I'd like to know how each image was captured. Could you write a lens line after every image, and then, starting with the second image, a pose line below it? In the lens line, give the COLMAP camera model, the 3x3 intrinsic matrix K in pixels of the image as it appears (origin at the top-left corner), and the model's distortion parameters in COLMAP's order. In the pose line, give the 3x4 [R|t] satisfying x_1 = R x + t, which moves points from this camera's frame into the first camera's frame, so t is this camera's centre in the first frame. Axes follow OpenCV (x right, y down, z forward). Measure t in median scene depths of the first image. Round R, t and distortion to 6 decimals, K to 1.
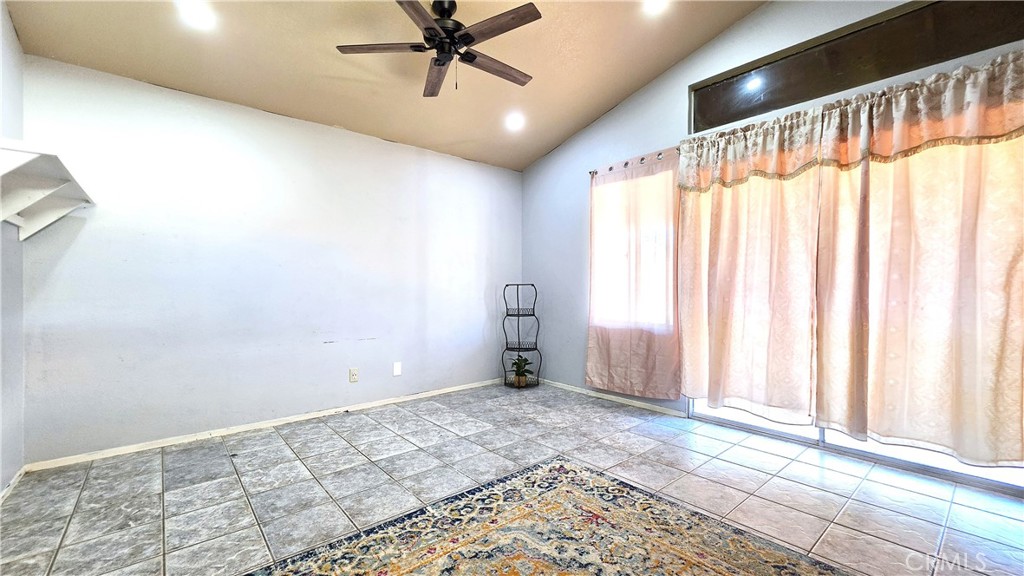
lens RADIAL K [[414.5, 0, 504.5], [0, 414.5, 291.1], [0, 0, 1]] dist [-0.003927, 0.000052]
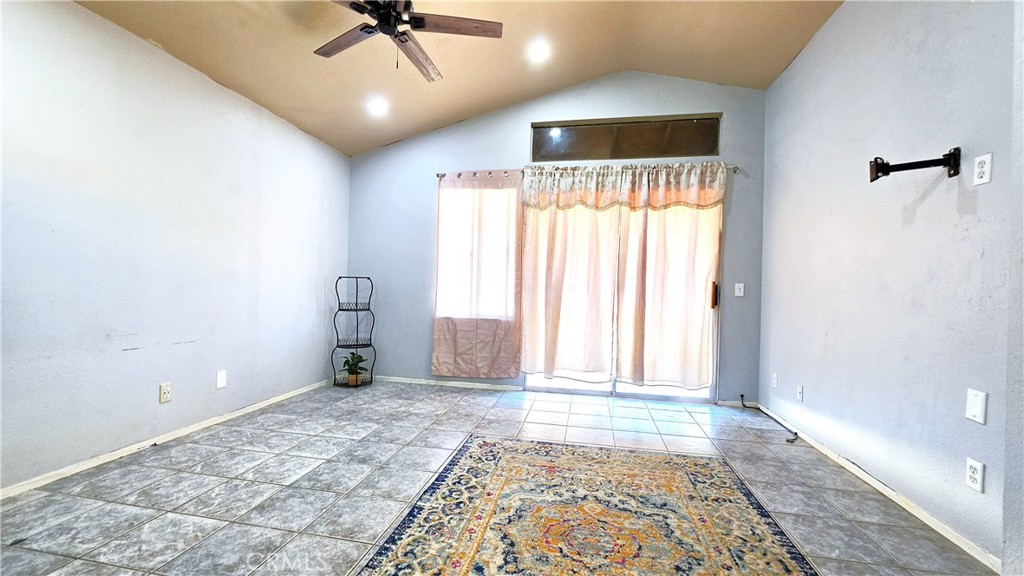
lens RADIAL K [[414.5, 0, 501.6], [0, 414.5, 292.3], [0, 0, 1]] dist [-0.003927, 0.000052]
pose [[0.781643, 0.018708, 0.623446, -0.429522], [-0.022420, 0.999747, -0.001890, 0.018471], [-0.623323, -0.012501, 0.781864, 0.086638]]
